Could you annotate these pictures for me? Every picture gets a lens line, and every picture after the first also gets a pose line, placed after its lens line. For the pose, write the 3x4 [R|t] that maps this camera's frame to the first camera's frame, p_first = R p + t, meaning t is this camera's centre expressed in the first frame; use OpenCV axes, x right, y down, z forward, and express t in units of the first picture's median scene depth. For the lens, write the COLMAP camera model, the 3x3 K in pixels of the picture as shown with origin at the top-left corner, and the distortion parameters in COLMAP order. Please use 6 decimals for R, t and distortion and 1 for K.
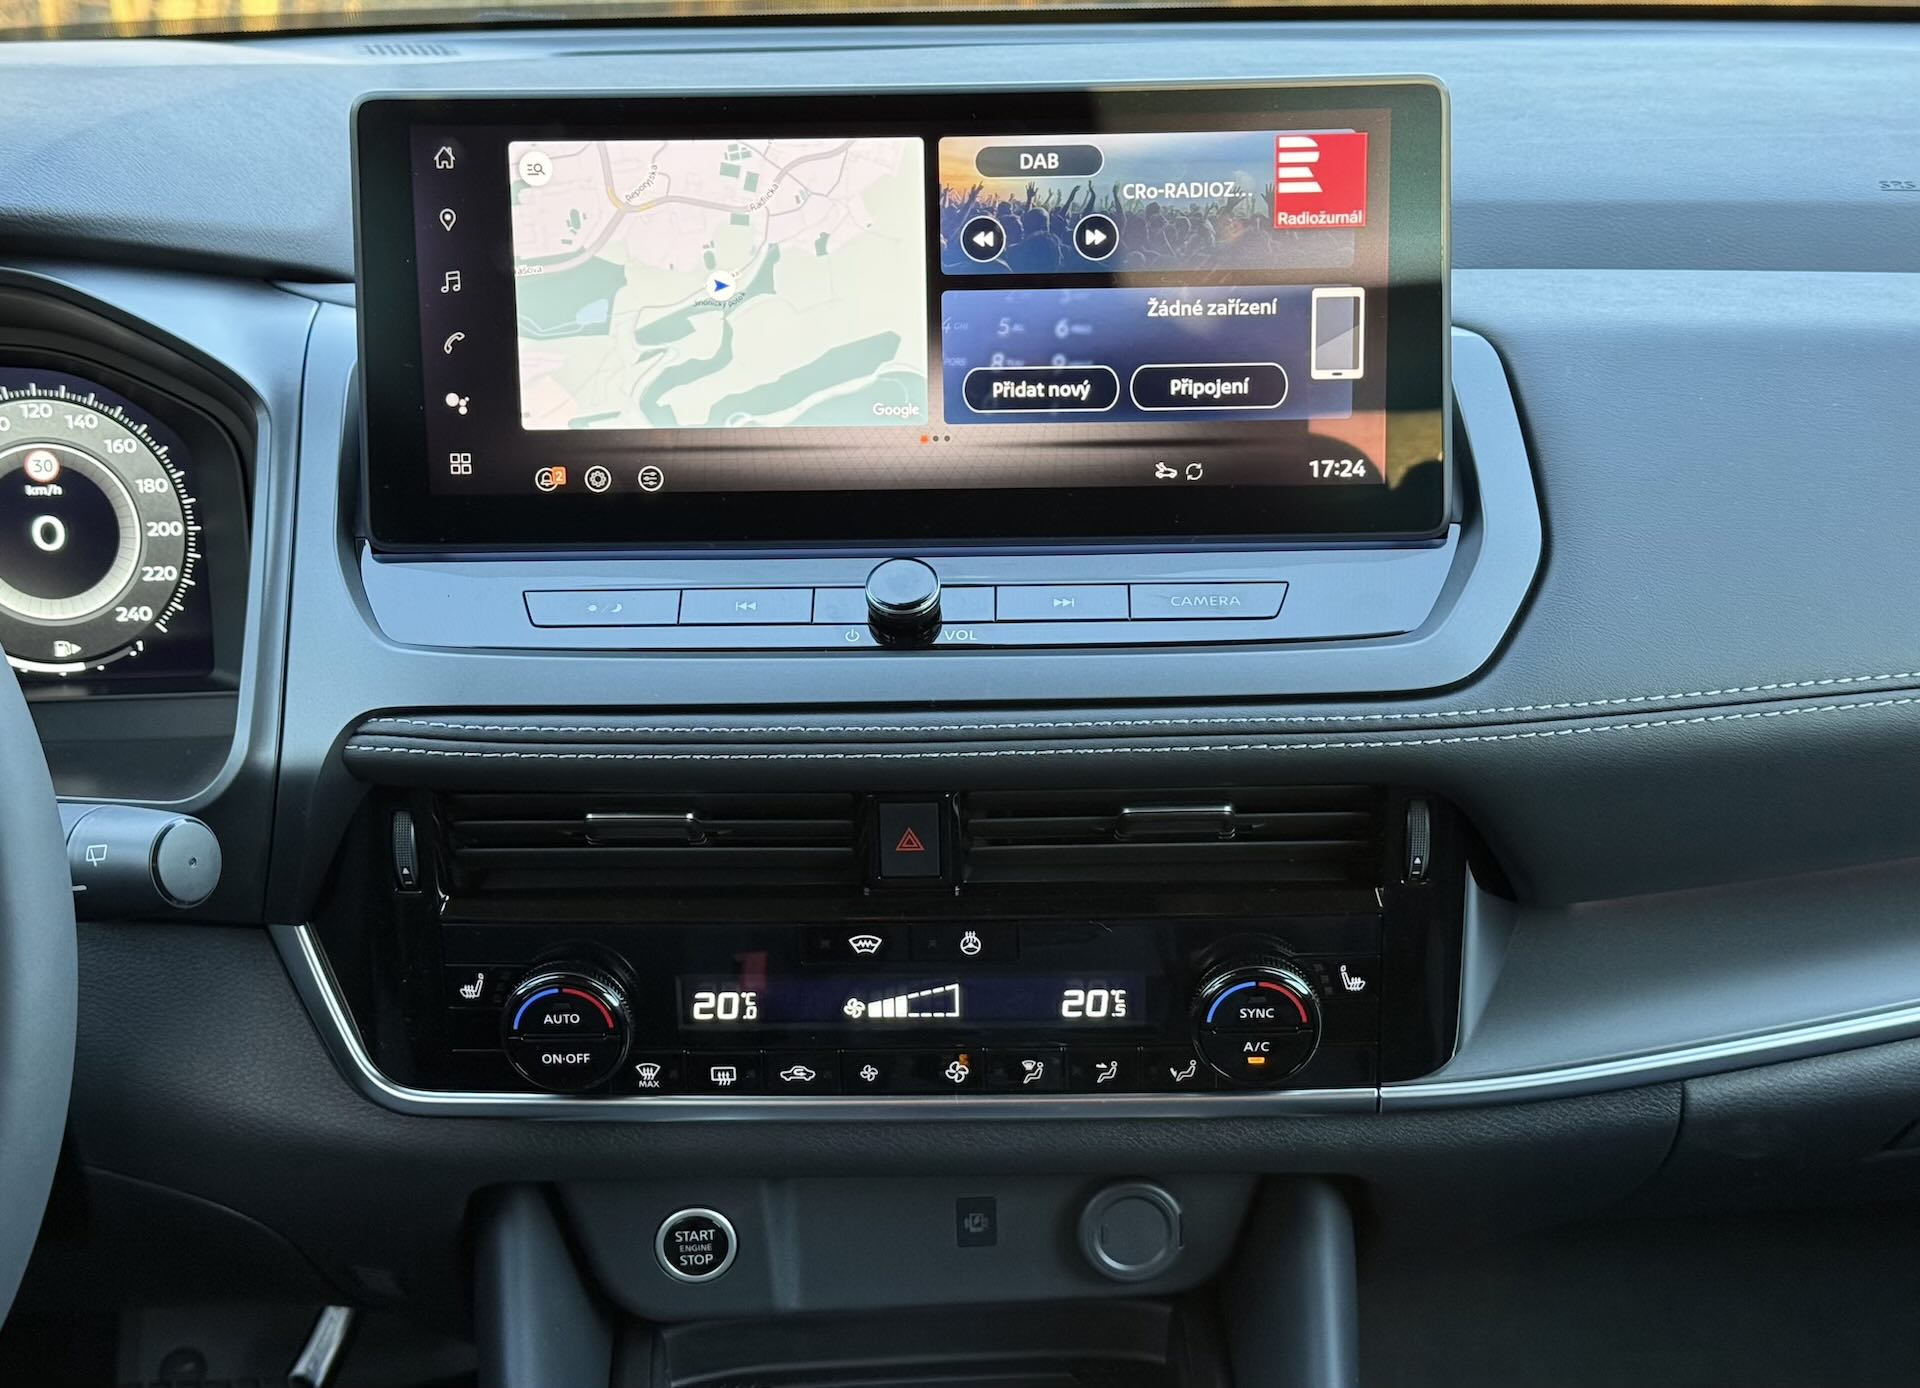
lens RADIAL K [[2745.1, 0, 961.4], [0, 2745.1, 733.3], [0, 0, 1]] dist [0.130117, 0.000000]
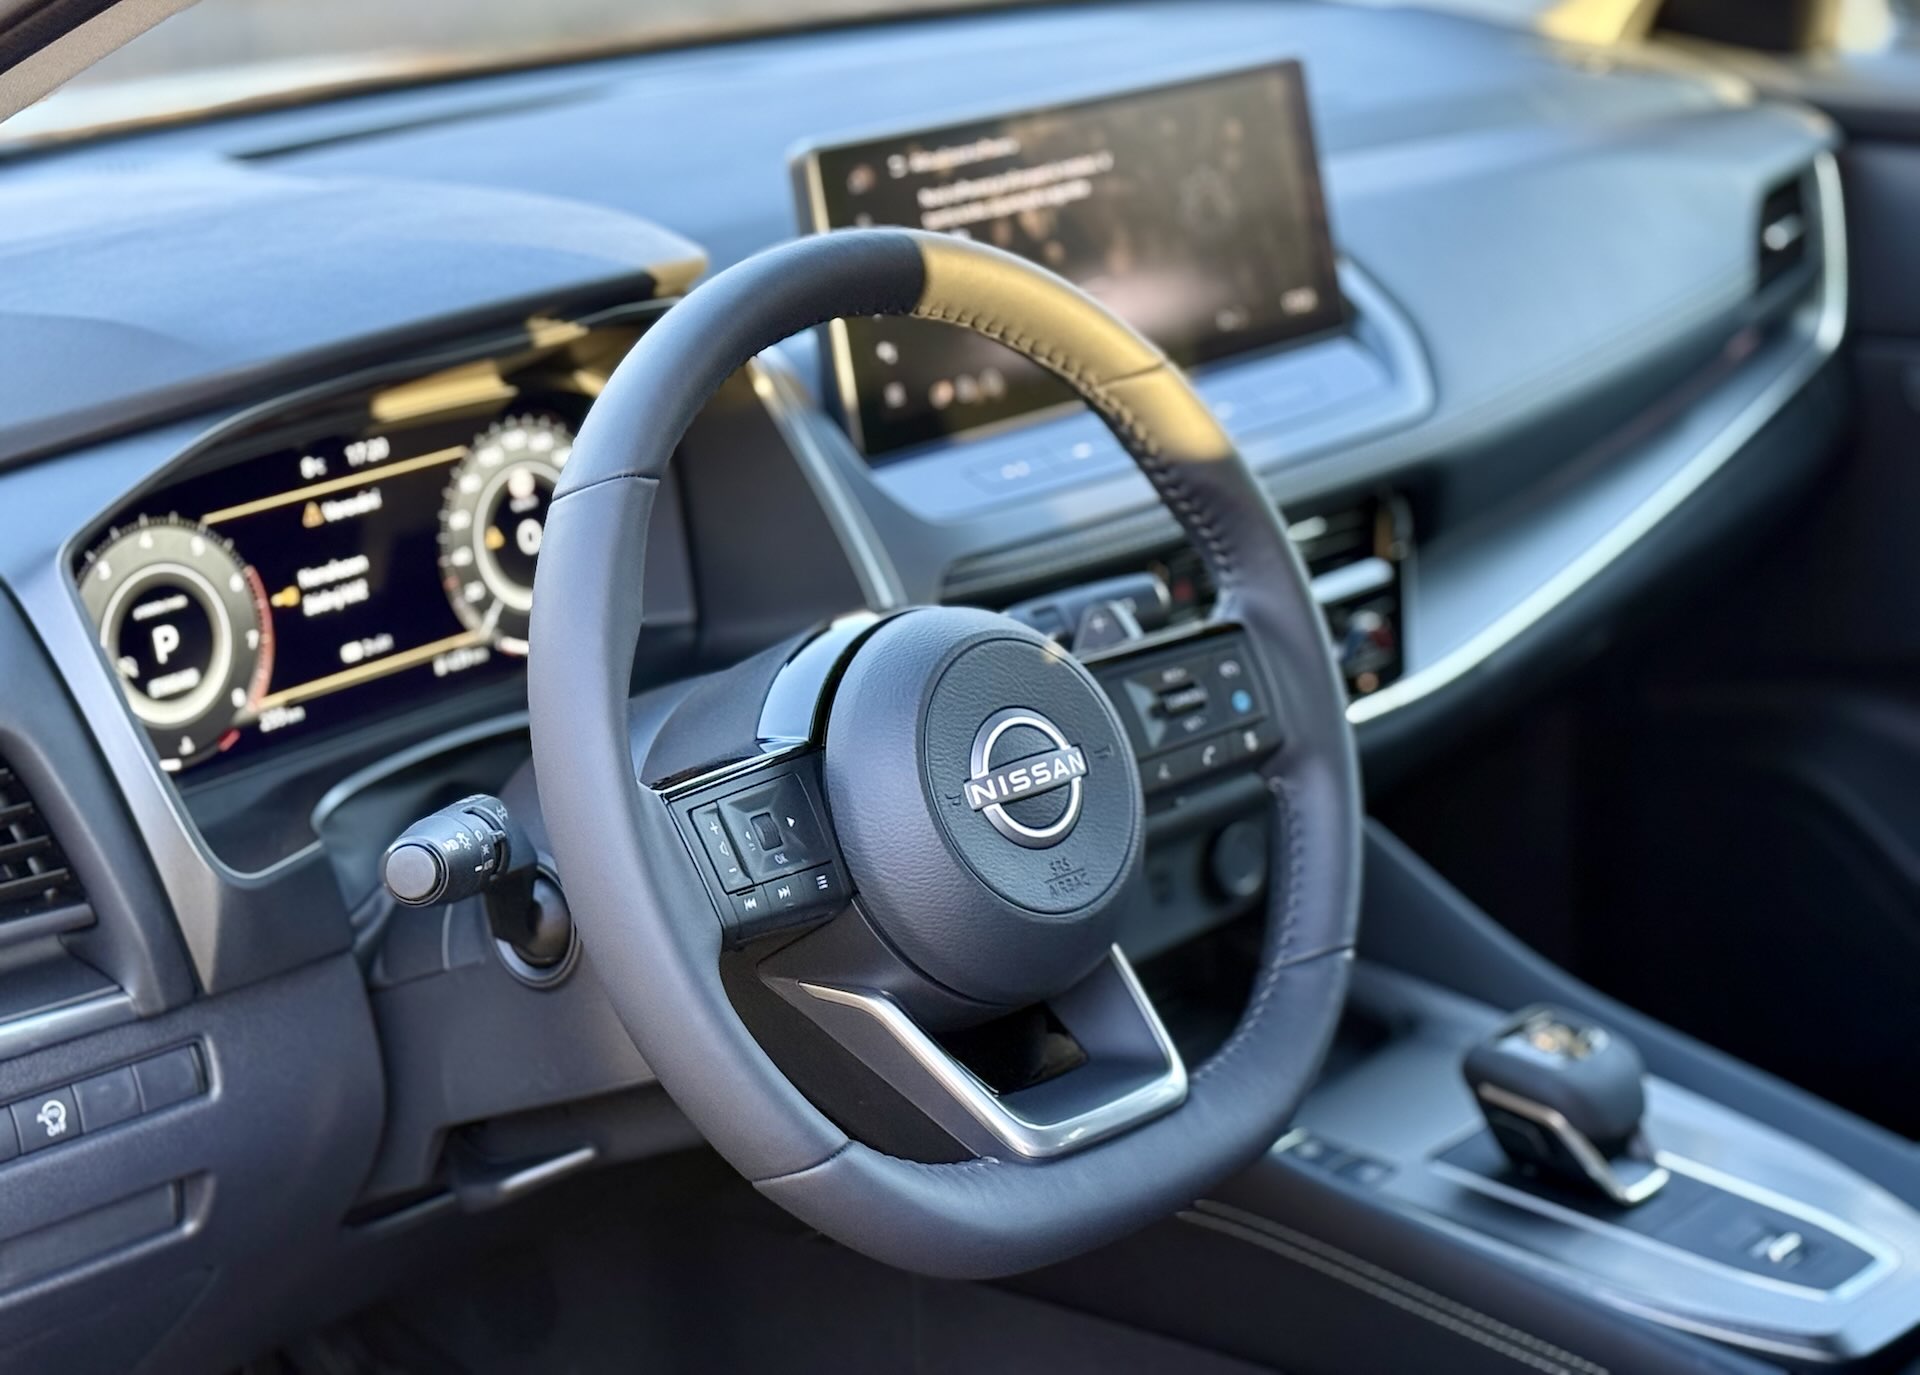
lens RADIAL K [[4058.5, 0, 966.0], [0, 4058.5, 693.5], [0, 0, 1]] dist [0.108233, 0.000000]
pose [[0.679872, -0.216439, 0.700663, -1.554995], [0.282496, 0.959013, 0.022131, 0.010395], [-0.676735, 0.182888, 0.713149, -0.432711]]
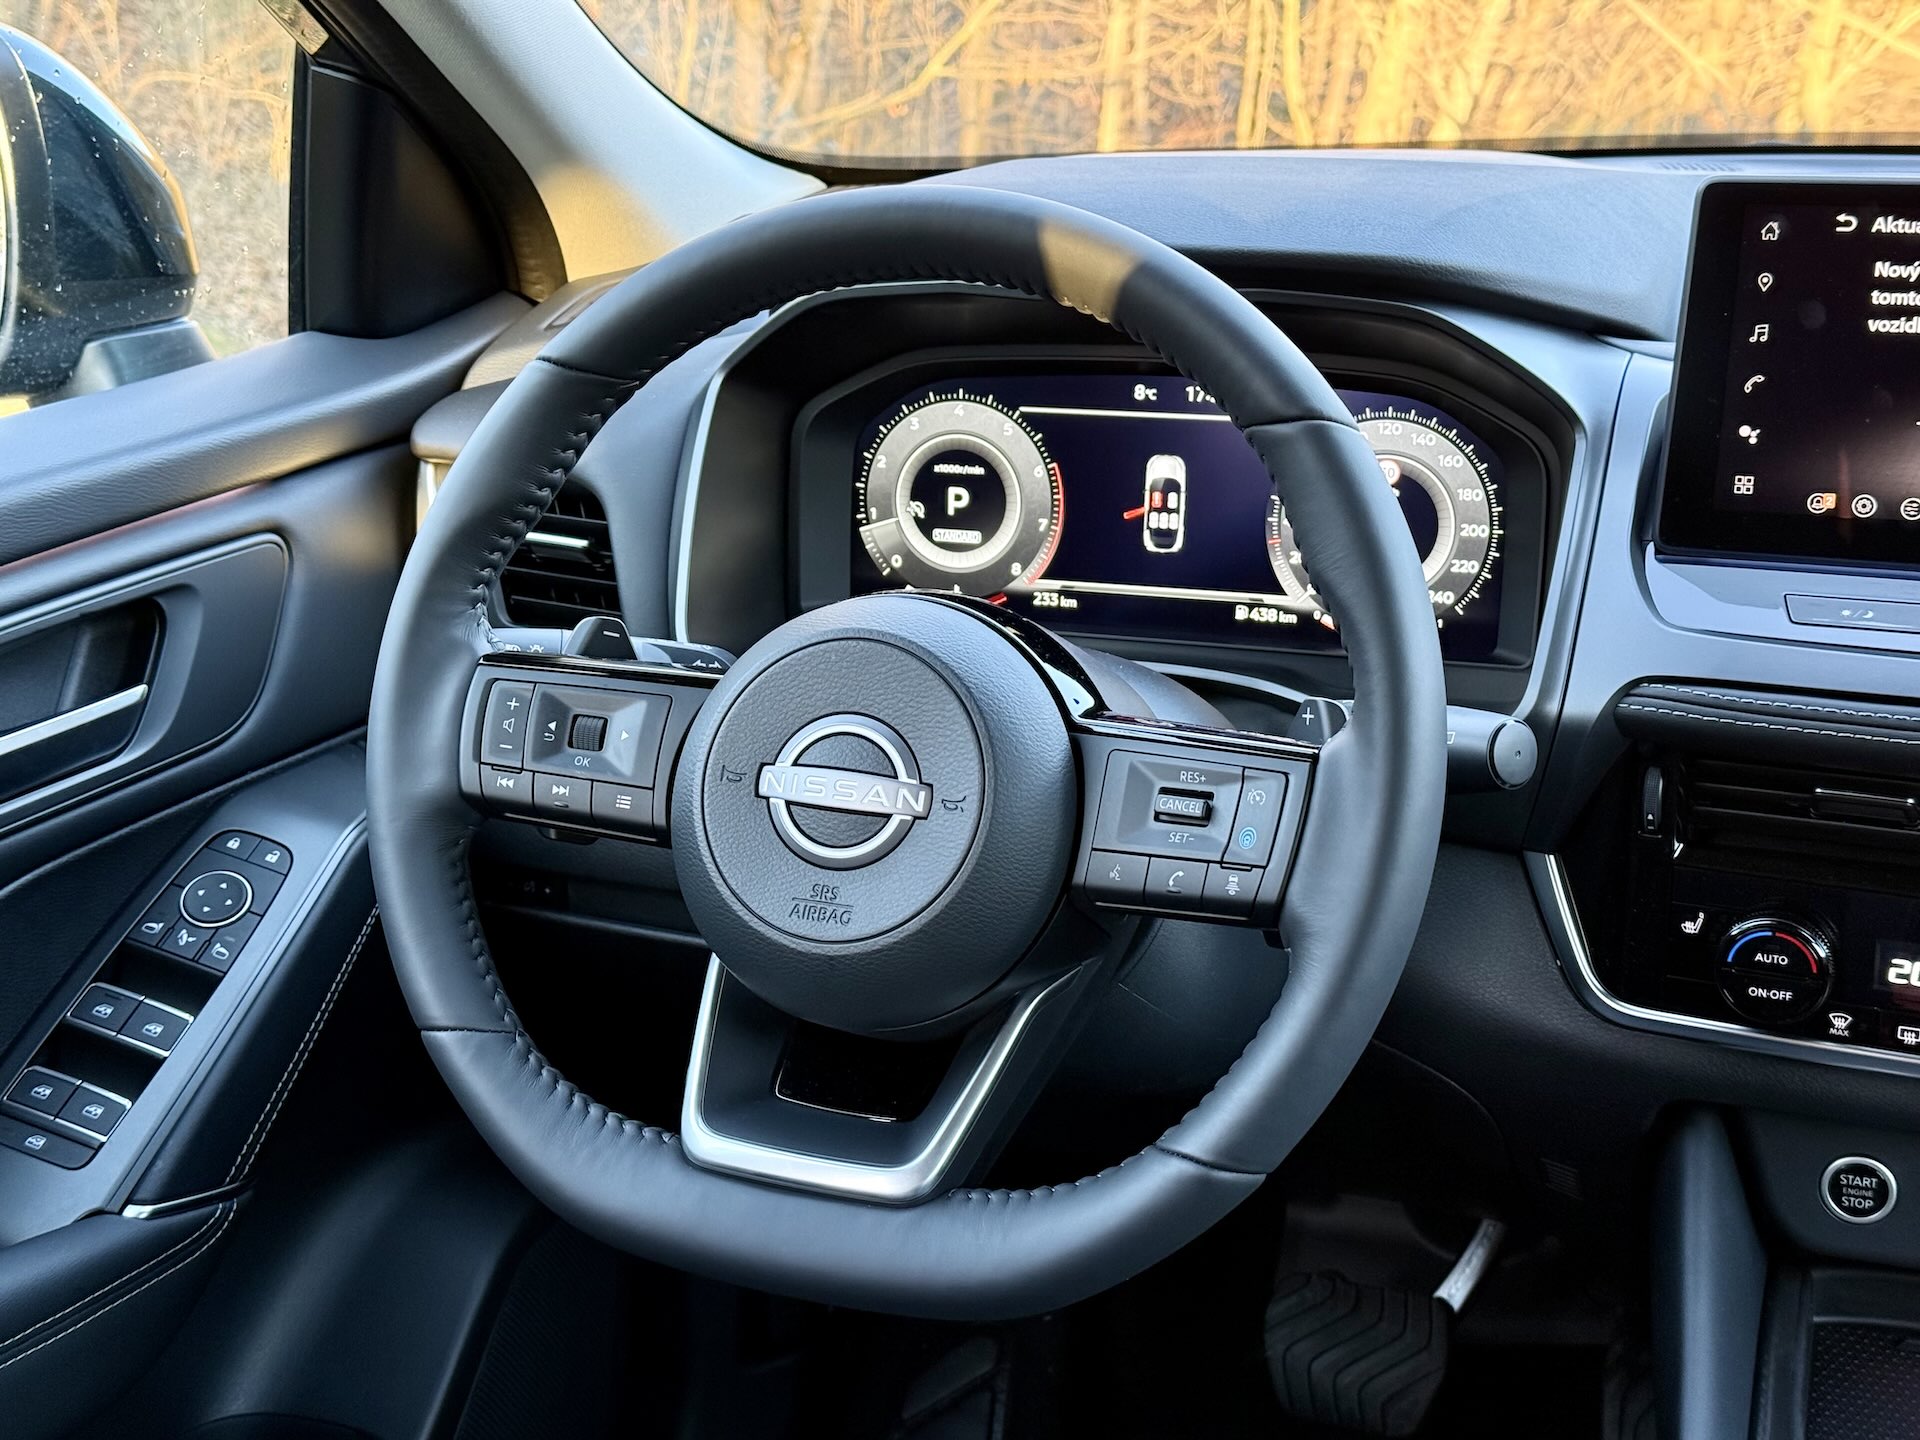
lens RADIAL K [[2682.9, 0, 964.8], [0, 2682.9, 743.3], [0, 0, 1]] dist [0.121450, 0.000000]
pose [[0.919784, 0.117226, -0.374508, -0.037144], [-0.136786, 0.990260, -0.025981, 0.086270], [0.367815, 0.075124, 0.926860, -0.196388]]
